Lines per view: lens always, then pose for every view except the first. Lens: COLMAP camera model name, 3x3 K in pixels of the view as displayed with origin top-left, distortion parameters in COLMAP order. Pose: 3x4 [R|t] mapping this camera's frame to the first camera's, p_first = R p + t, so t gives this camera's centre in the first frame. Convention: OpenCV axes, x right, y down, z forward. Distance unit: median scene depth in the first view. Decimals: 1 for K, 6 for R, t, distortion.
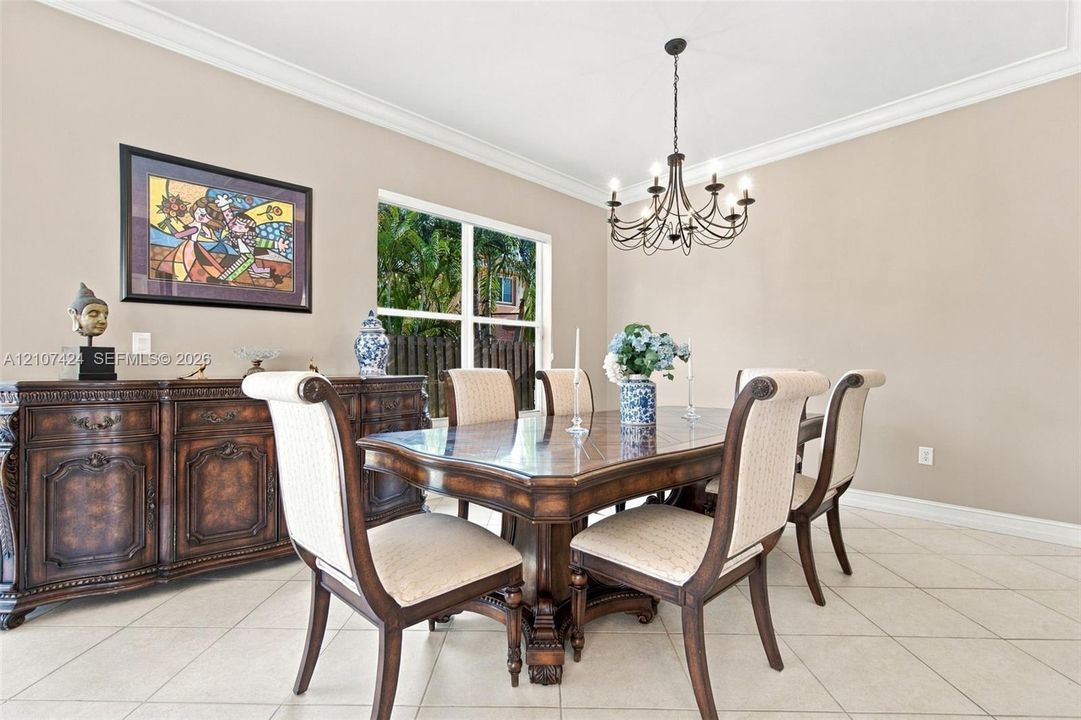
lens RADIAL K [[513.0, 0, 540.5], [0, 513.0, 360.0], [0, 0, 1]] dist [-0.022074, -0.000215]
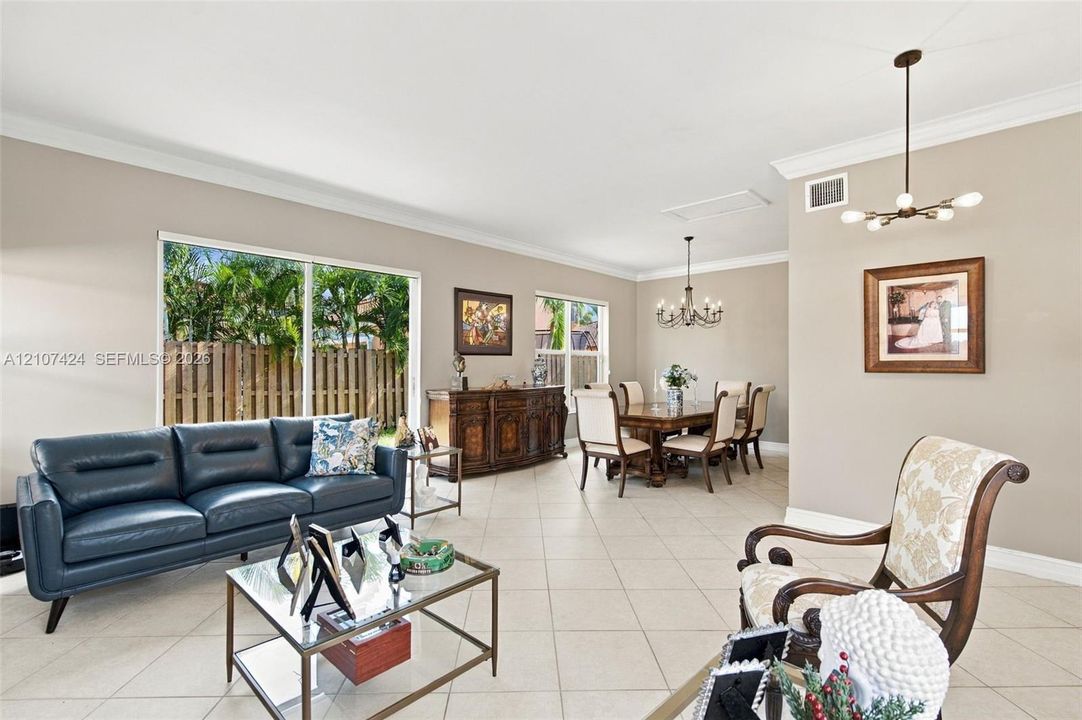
lens RADIAL K [[502.1, 0, 541.0], [0, 502.1, 360.0], [0, 0, 1]] dist [0.000462, -0.000073]
pose [[0.999244, -0.000432, 0.038871, -0.525034], [0.000307, 0.999995, 0.003232, -0.103045], [-0.038872, -0.003217, 0.999239, -1.315884]]
